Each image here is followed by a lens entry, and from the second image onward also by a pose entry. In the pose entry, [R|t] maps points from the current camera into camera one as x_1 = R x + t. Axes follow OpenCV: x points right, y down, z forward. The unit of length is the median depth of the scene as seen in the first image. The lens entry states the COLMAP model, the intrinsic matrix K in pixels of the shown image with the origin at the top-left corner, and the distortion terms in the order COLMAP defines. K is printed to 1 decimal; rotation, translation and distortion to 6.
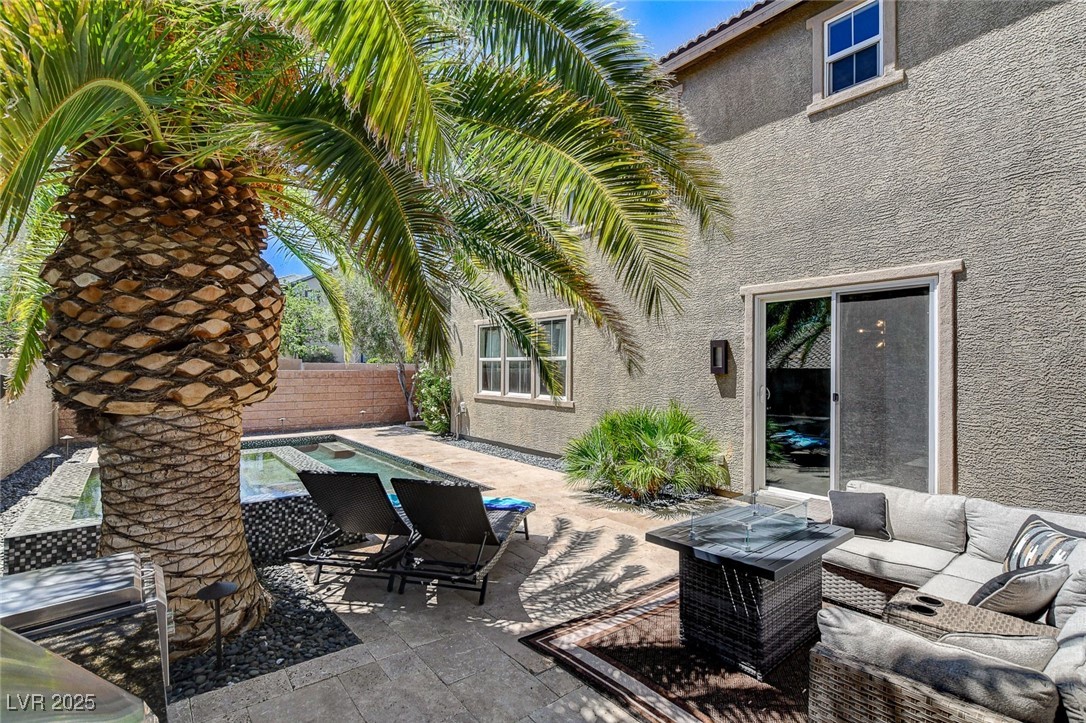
lens RADIAL K [[514.4, 0, 543.7], [0, 514.4, 363.1], [0, 0, 1]] dist [-0.017875, -0.000417]
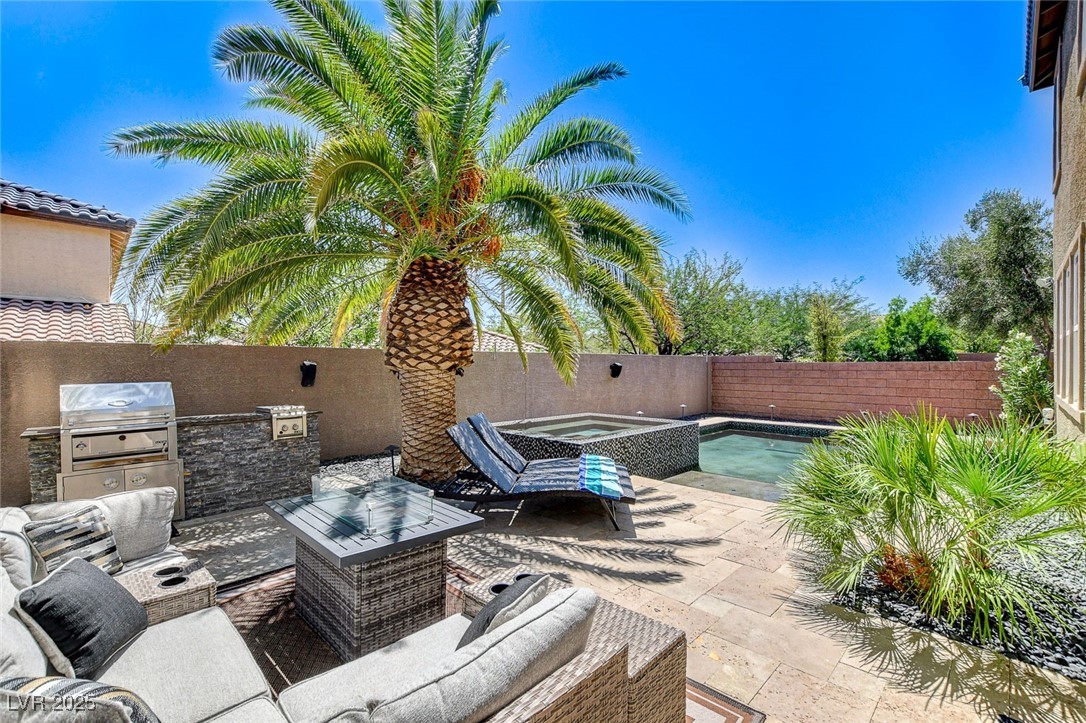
lens RADIAL K [[476.8, 0, 533.4], [0, 476.8, 365.2], [0, 0, 1]] dist [-0.000794, -0.000069]
pose [[0.079754, -0.005889, -0.996797, 0.826907], [0.008651, 0.999949, -0.005216, 0.048865], [0.996777, -0.008207, 0.079801, 0.783271]]
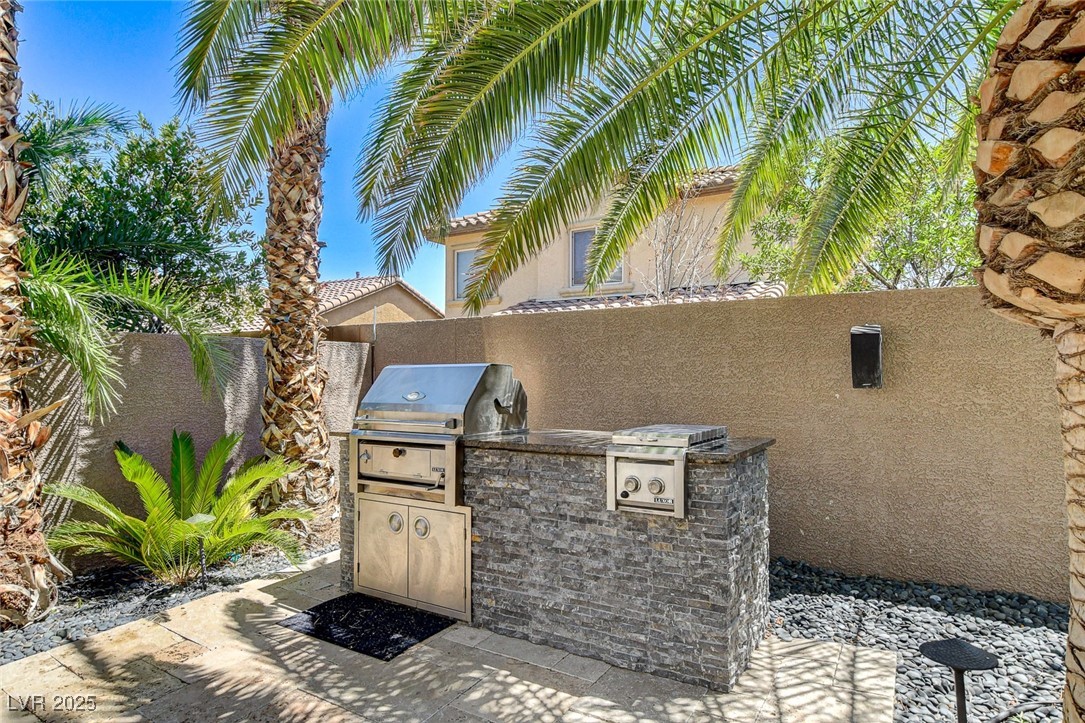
lens RADIAL K [[597.5, 0, 537.5], [0, 597.5, 368.8], [0, 0, 1]] dist [-0.008165, 0.001003]
pose [[-0.948411, -0.002864, -0.317030, -0.020116], [-0.000159, 0.999963, -0.008559, 0.082366], [0.317043, -0.008067, -0.948377, 0.779733]]
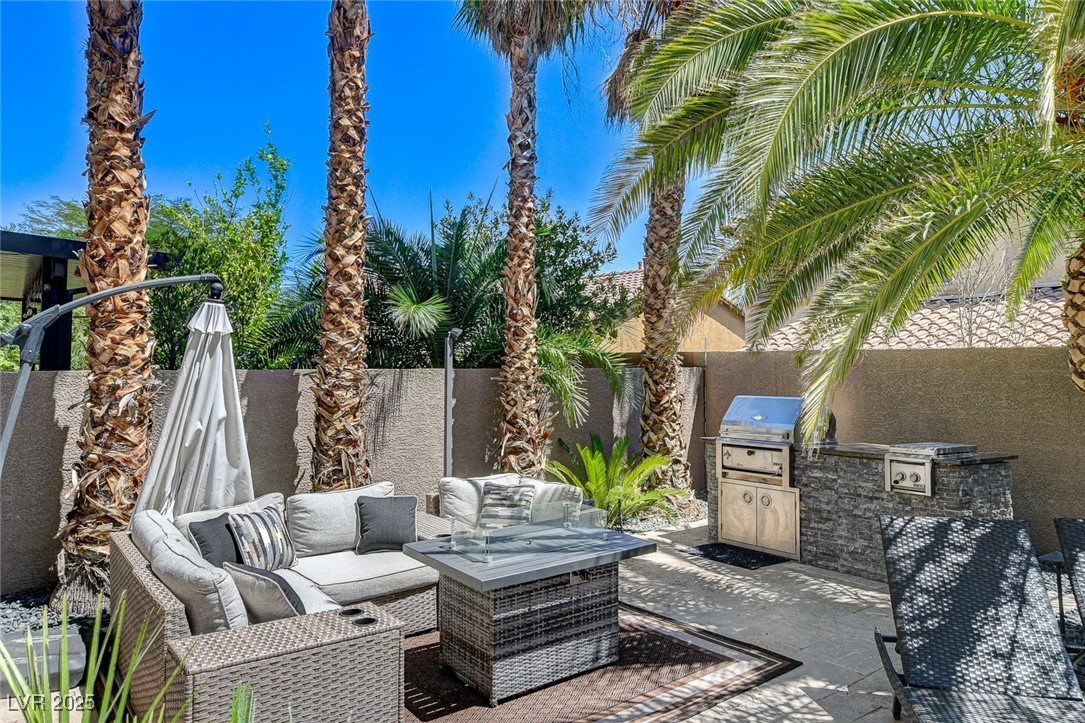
lens RADIAL K [[770.2, 0, 542.6], [0, 770.2, 321.1], [0, 0, 1]] dist [-0.009498, -0.001854]
pose [[-0.997736, -0.004887, 0.067080, 0.189554], [-0.008873, 0.998203, -0.059260, 0.021404], [-0.066670, -0.059721, -0.995986, 1.488227]]
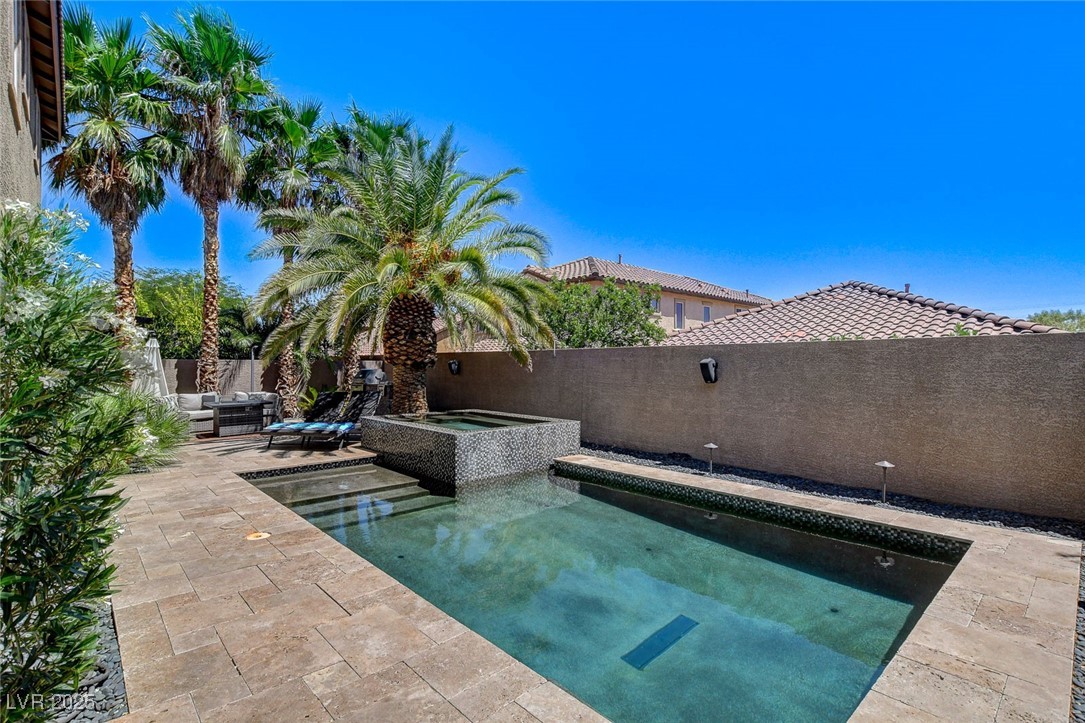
lens RADIAL K [[513.9, 0, 546.0], [0, 513.9, 361.5], [0, 0, 1]] dist [-0.017875, -0.000417]
pose [[-0.998201, -0.008009, -0.059414, -0.892631], [-0.007199, 0.999878, -0.013835, 0.061402], [0.059518, -0.013383, -0.998138, 2.851946]]
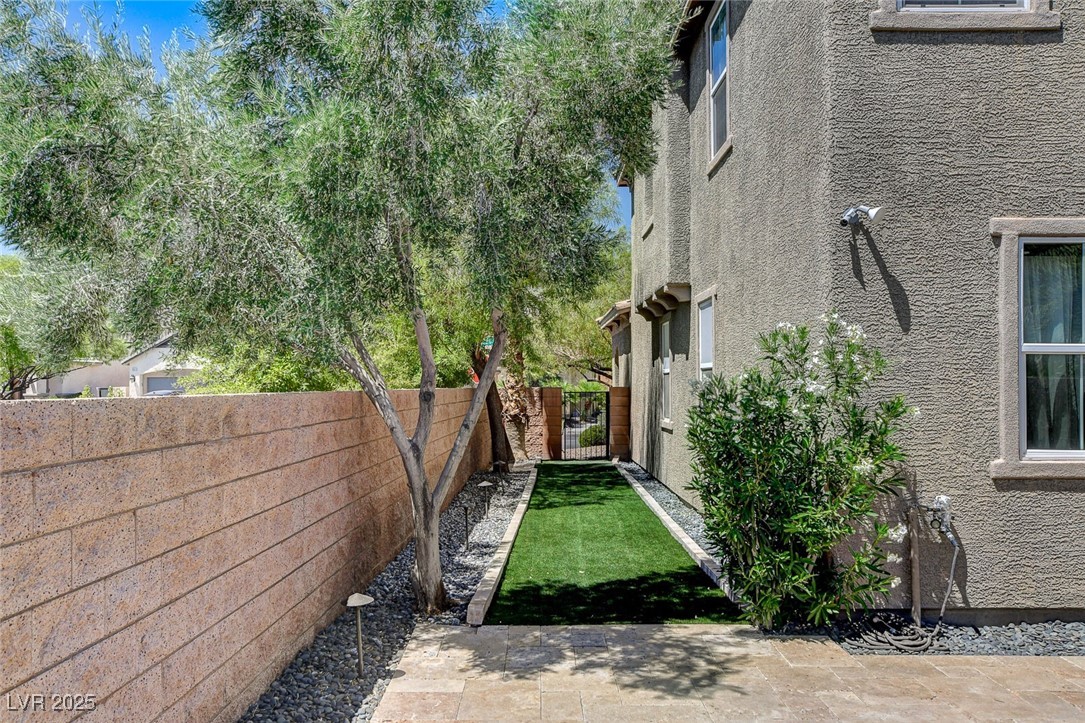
lens RADIAL K [[901.0, 0, 558.6], [0, 901.0, 375.2], [0, 0, 1]] dist [0.051530, 0.000050]
pose [[0.619130, 0.002012, 0.785286, -1.626894], [-0.000070, 0.999997, -0.002507, 0.024596], [-0.785289, 0.001498, 0.619128, 2.016798]]
